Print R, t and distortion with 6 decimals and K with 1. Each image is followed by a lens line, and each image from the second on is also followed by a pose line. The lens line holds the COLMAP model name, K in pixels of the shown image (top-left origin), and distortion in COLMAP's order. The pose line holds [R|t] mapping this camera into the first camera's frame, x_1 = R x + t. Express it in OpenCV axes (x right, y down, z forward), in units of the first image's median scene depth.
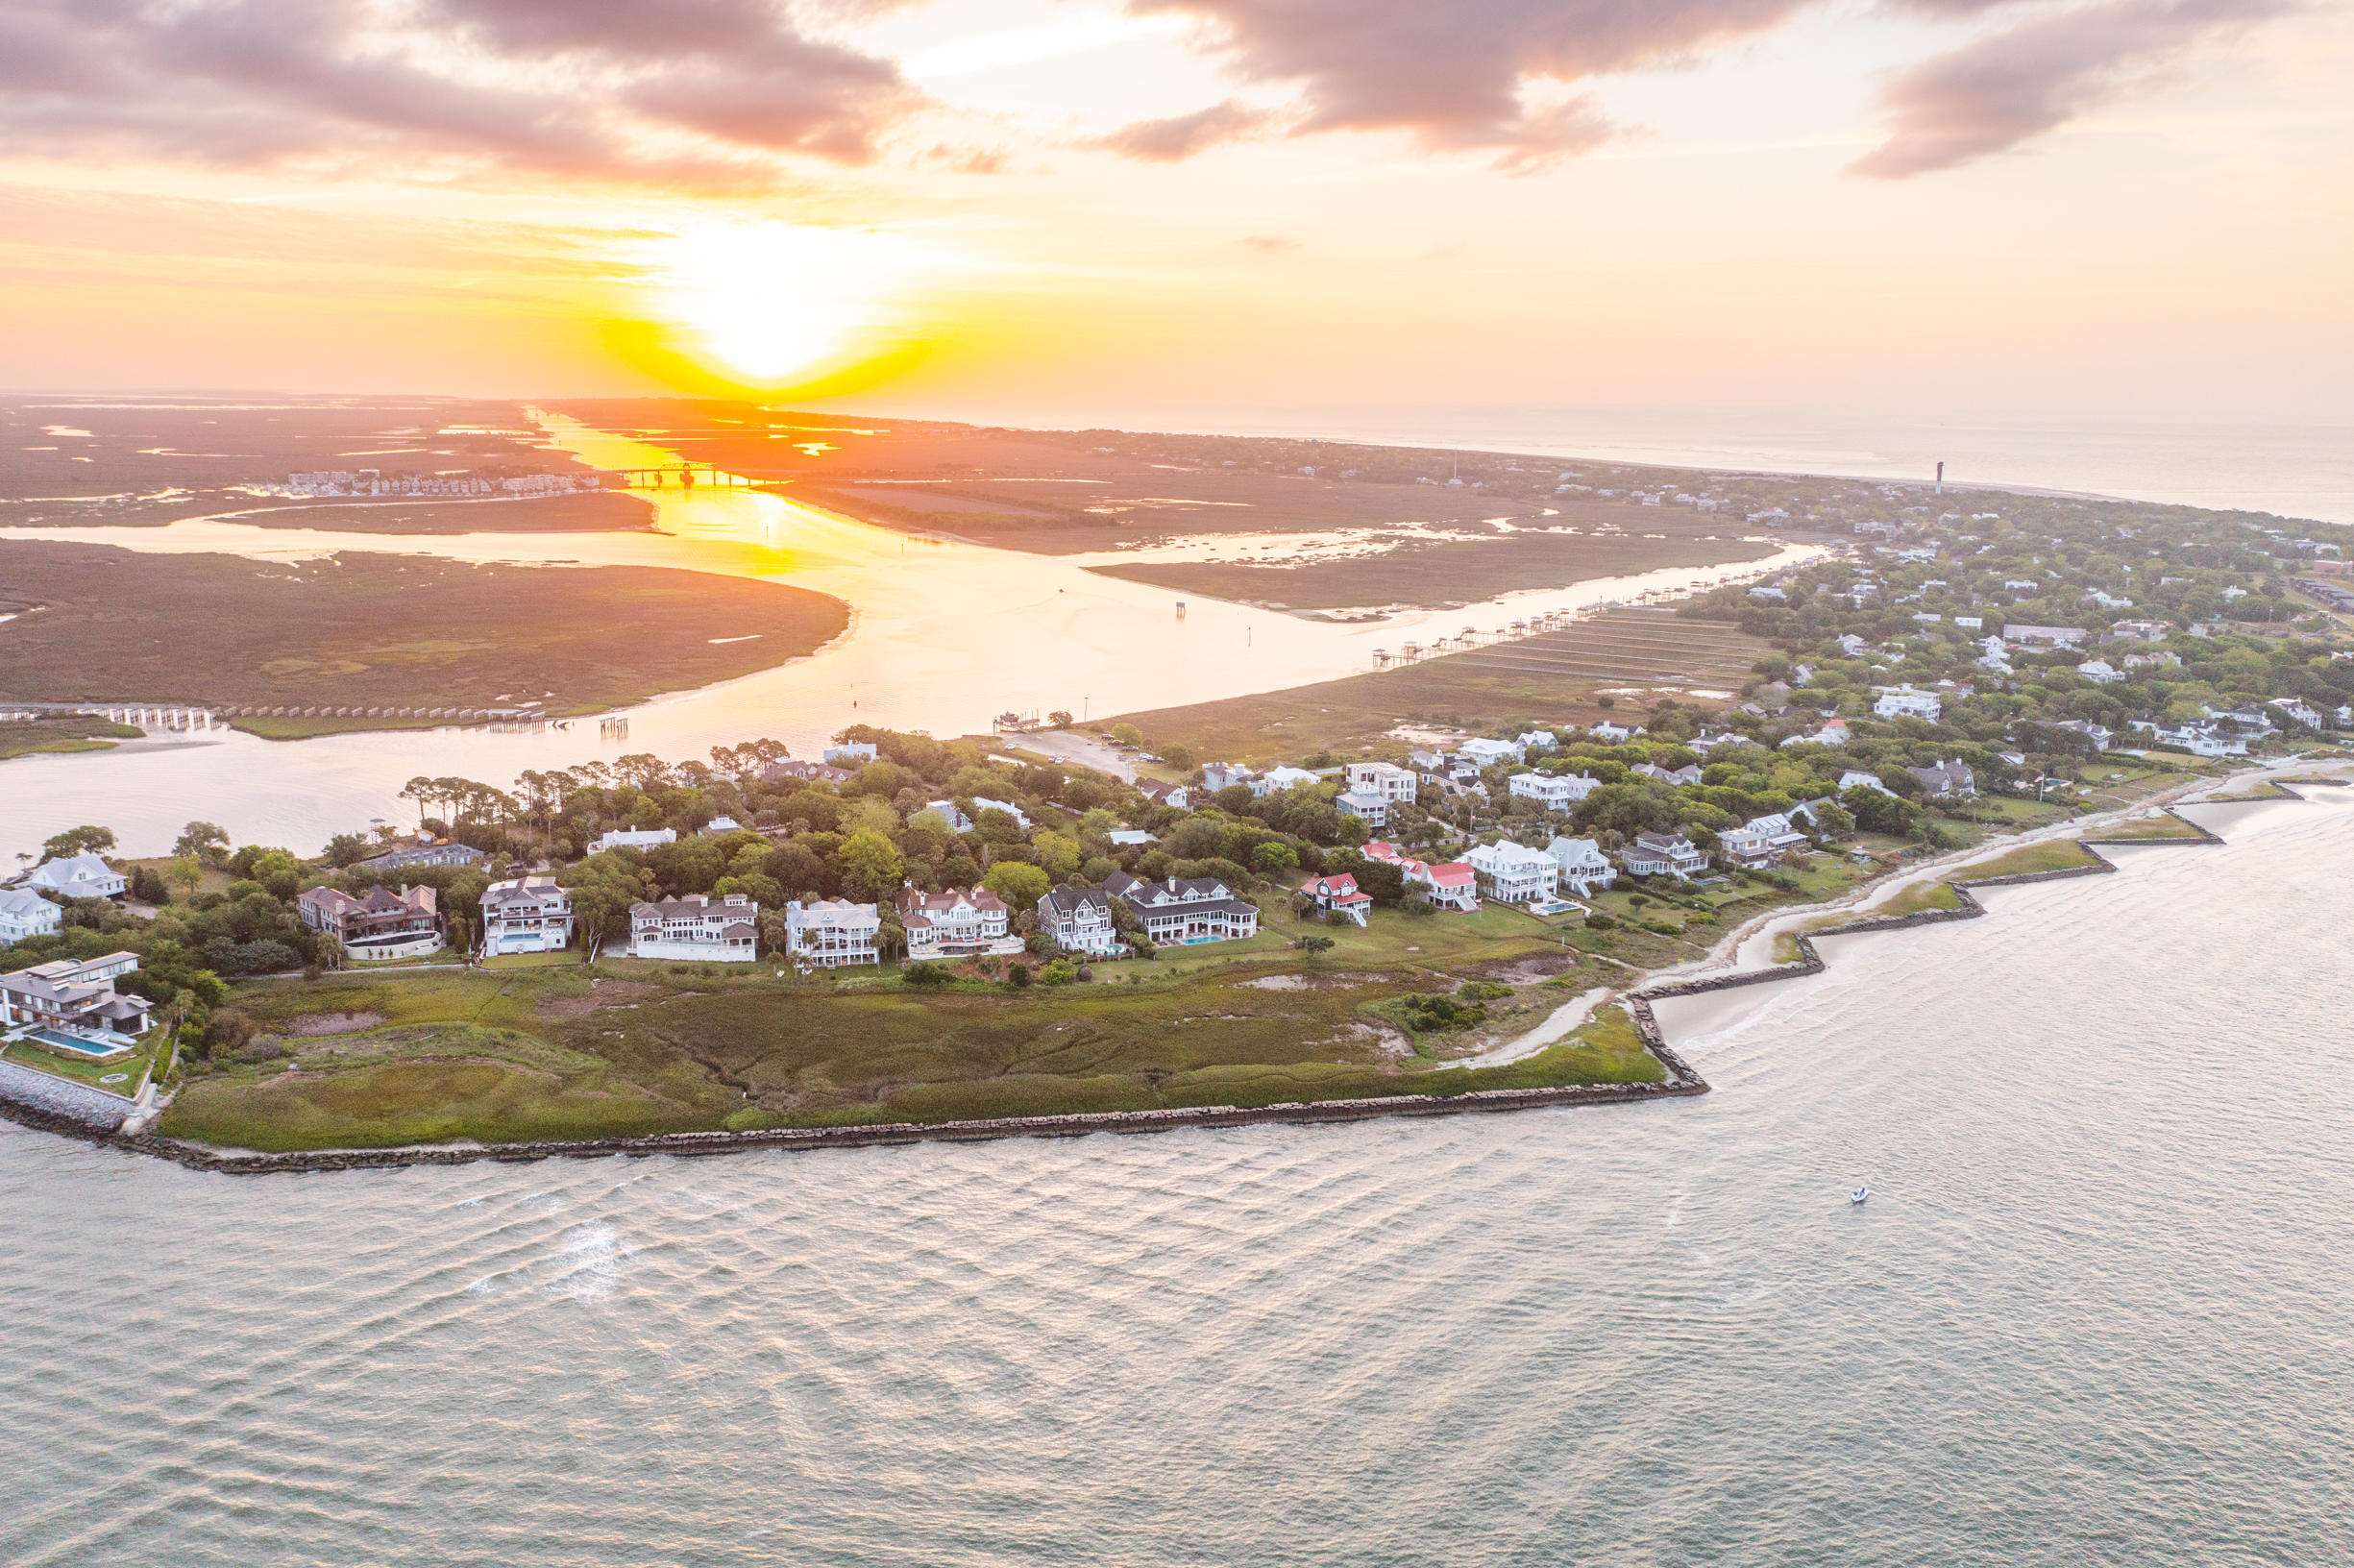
lens RADIAL K [[1850.6, 0, 1177.0], [0, 1850.6, 784.0], [0, 0, 1]] dist [-0.017134, 0.000212]
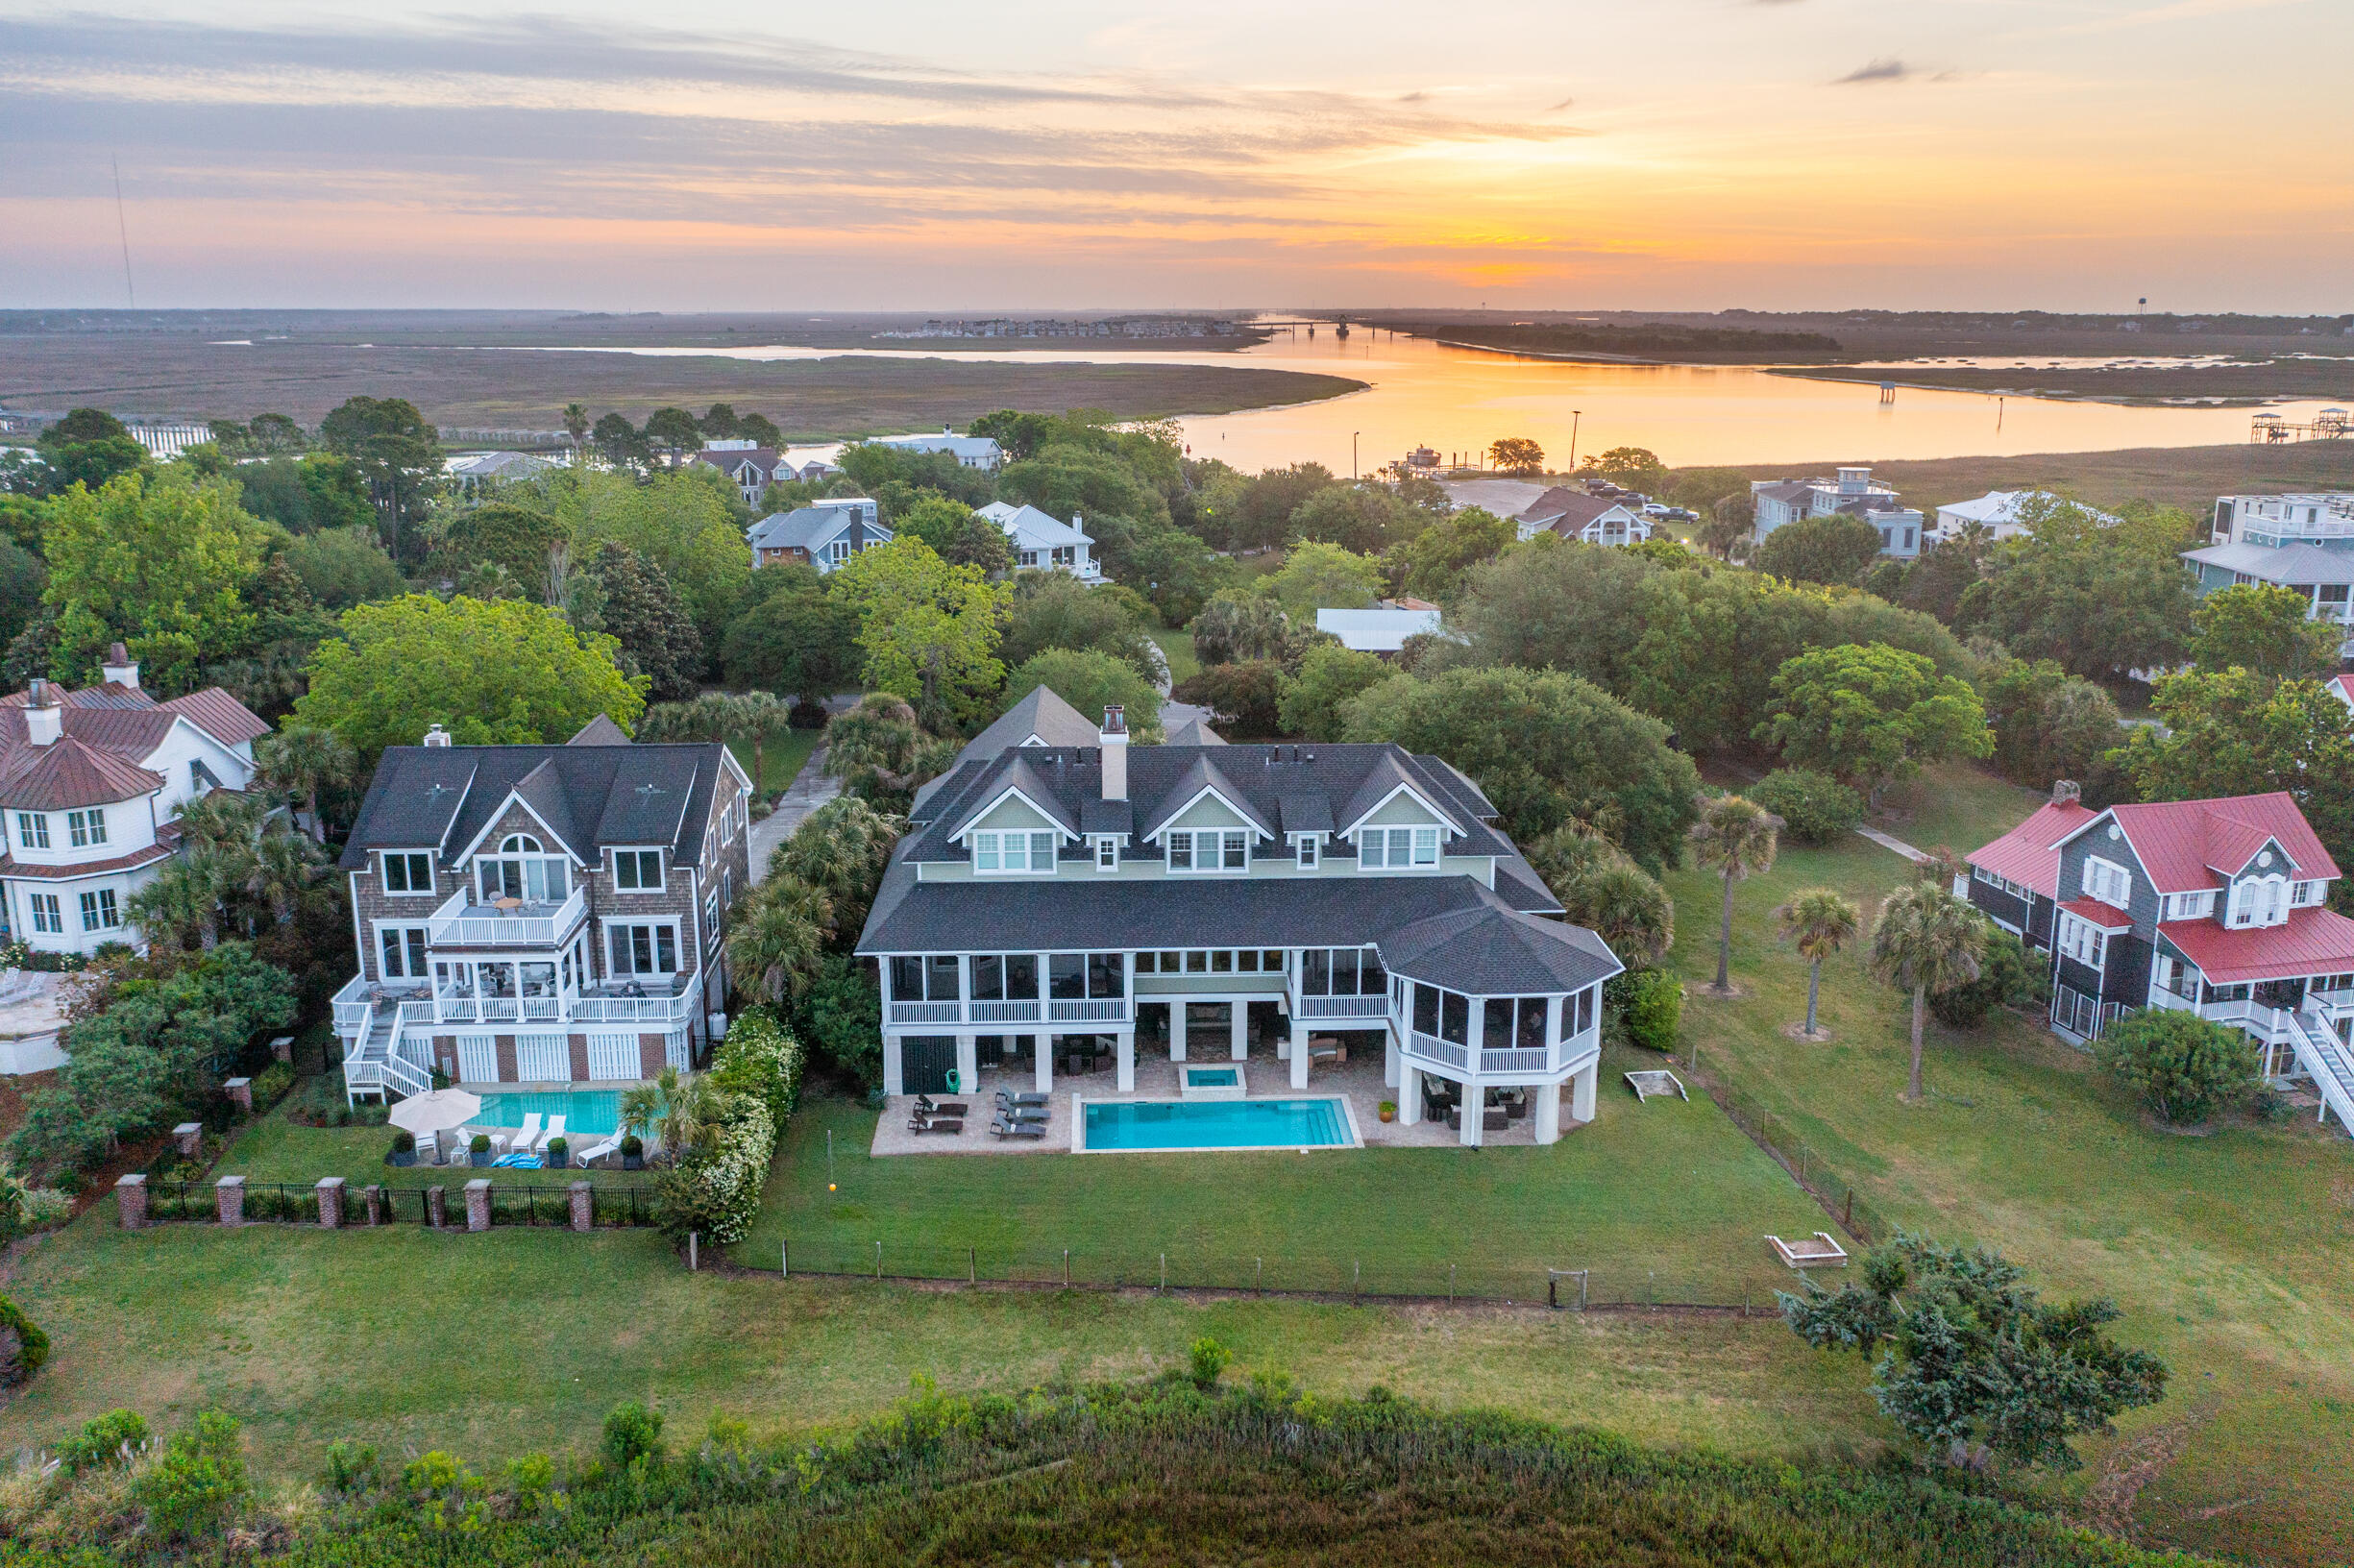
lens RADIAL K [[1850.6, 0, 1177.0], [0, 1850.6, 784.0], [0, 0, 1]] dist [-0.017134, 0.000212]
pose [[0.921517, 0.081291, -0.379736, 0.060985], [-0.067052, 0.996466, 0.050598, 0.043192], [0.382507, -0.021164, 0.923710, 0.768505]]
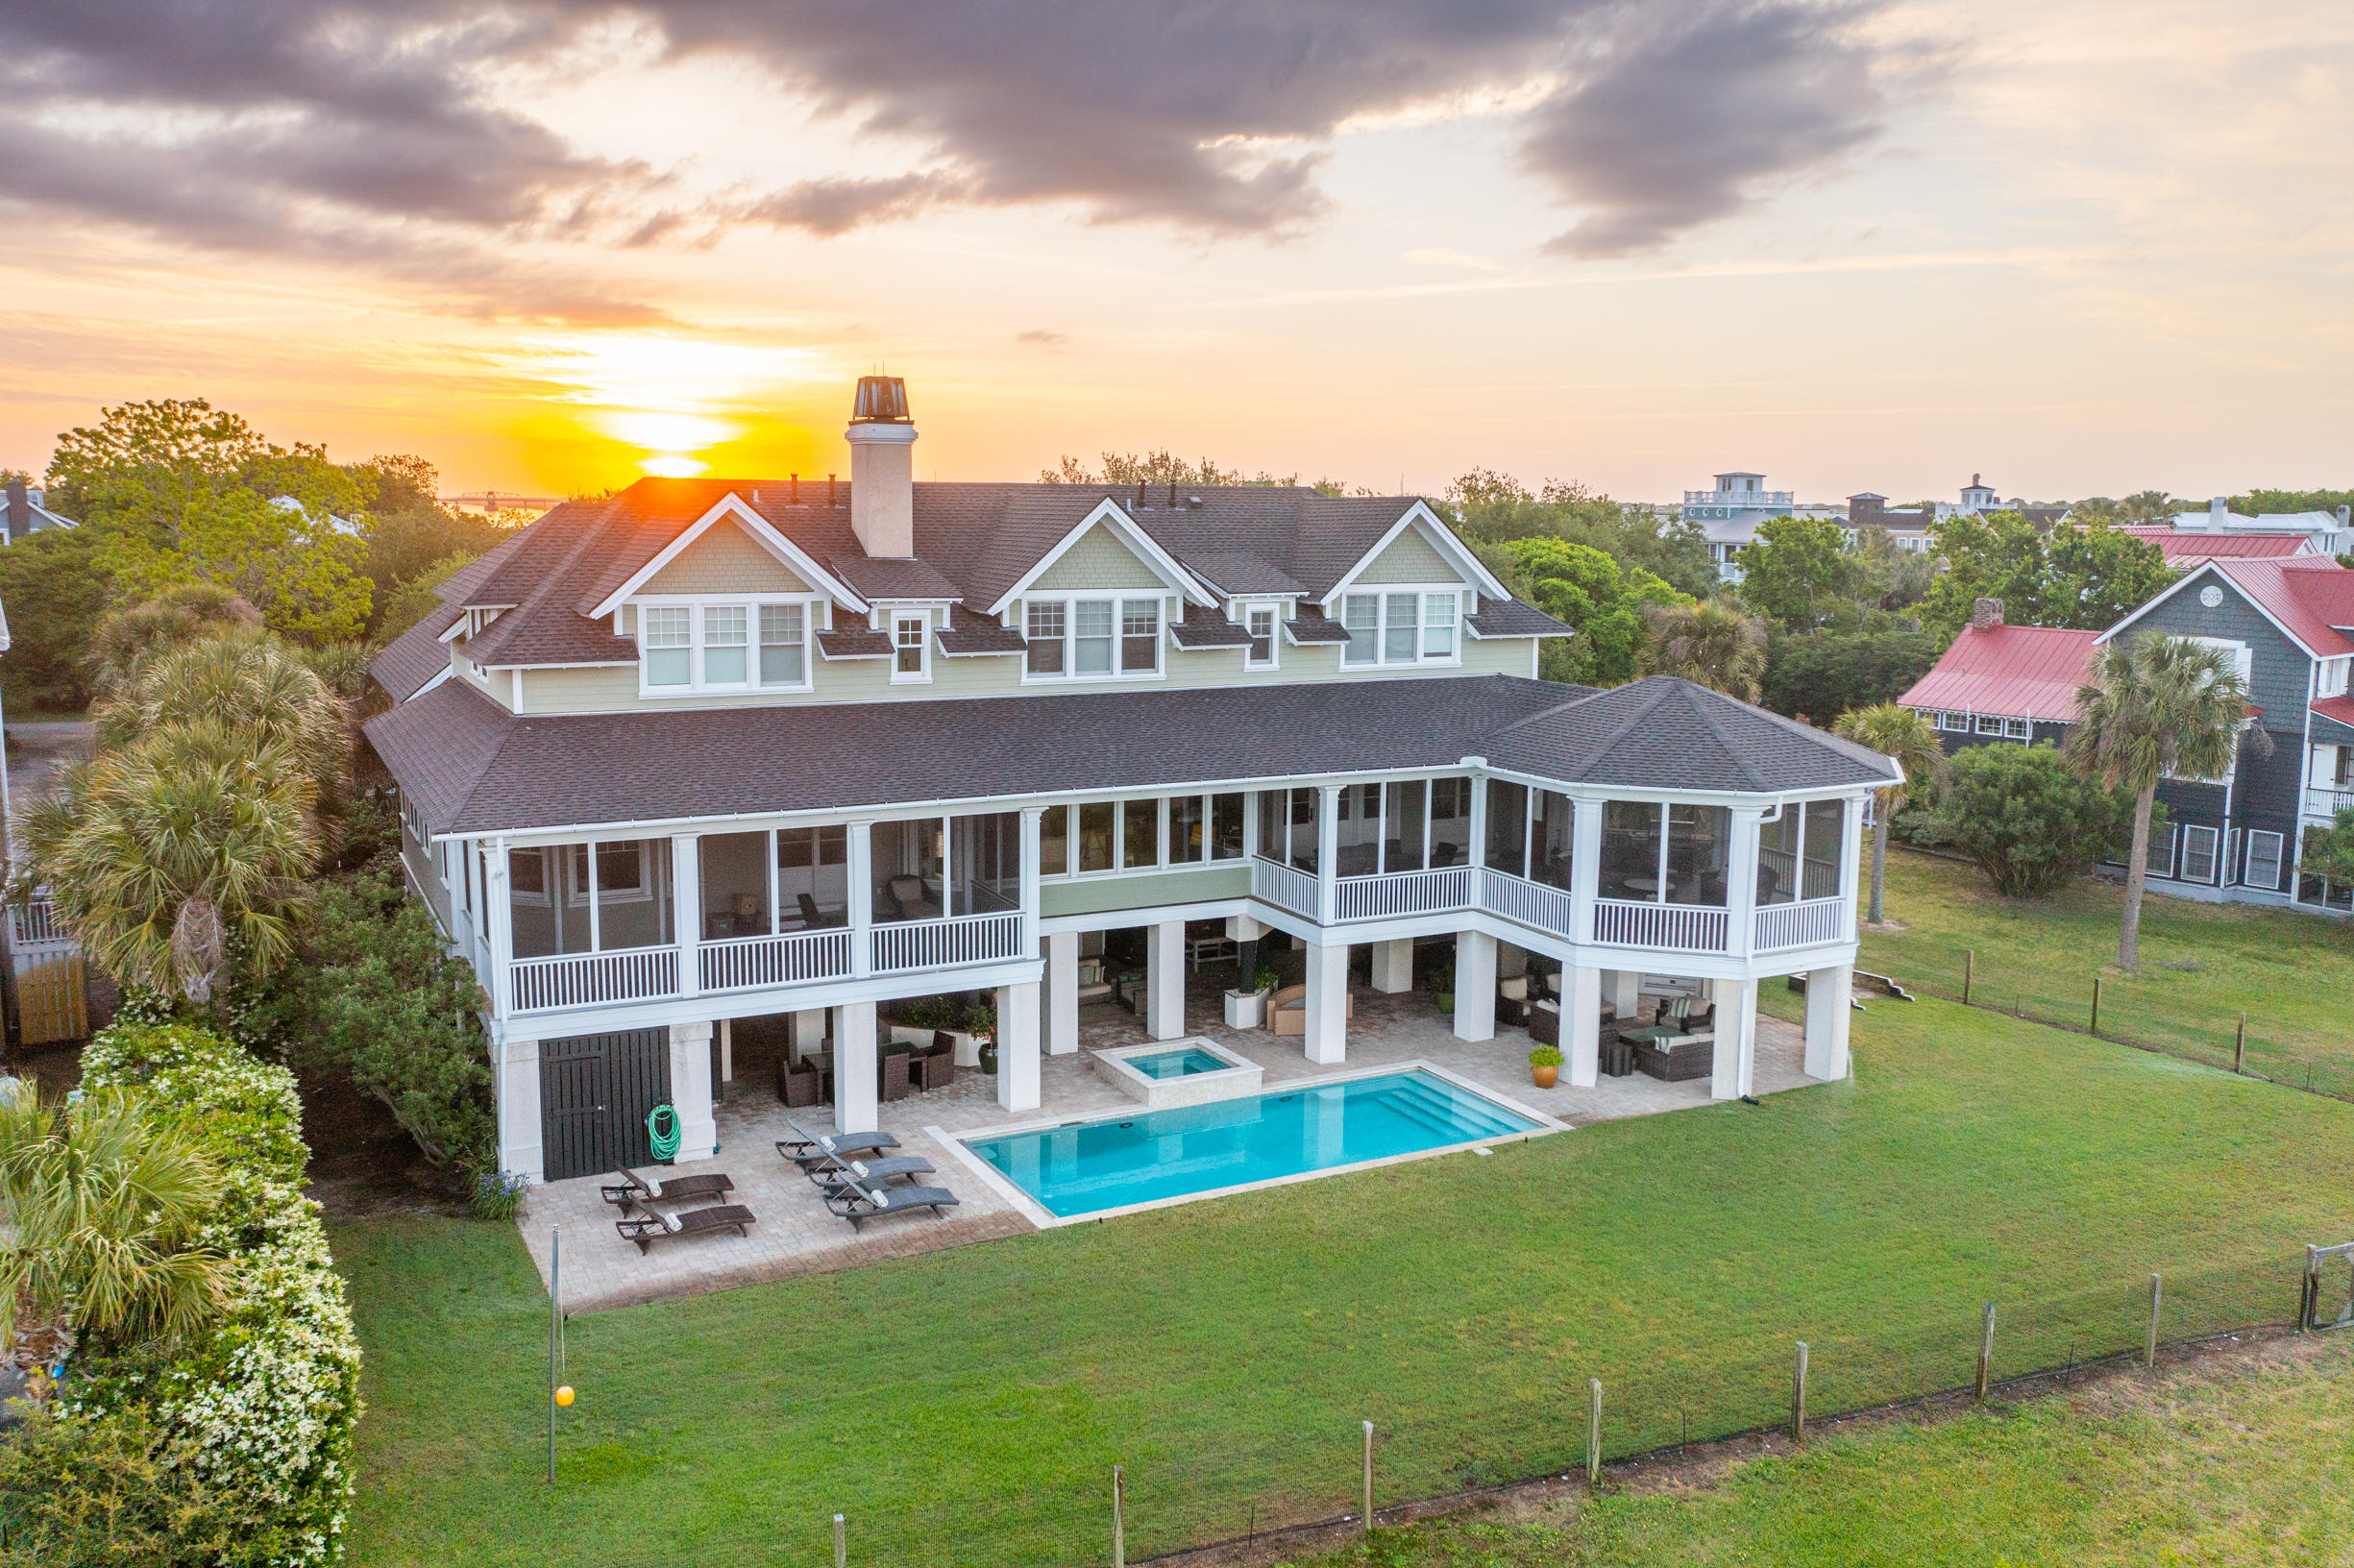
lens RADIAL K [[1850.6, 0, 1177.0], [0, 1850.6, 784.0], [0, 0, 1]] dist [-0.017134, 0.000212]
pose [[0.999131, -0.009855, 0.040496, 0.006740], [0.012065, 0.998431, -0.054673, 0.066647], [-0.039894, 0.055114, 0.997683, 0.830422]]
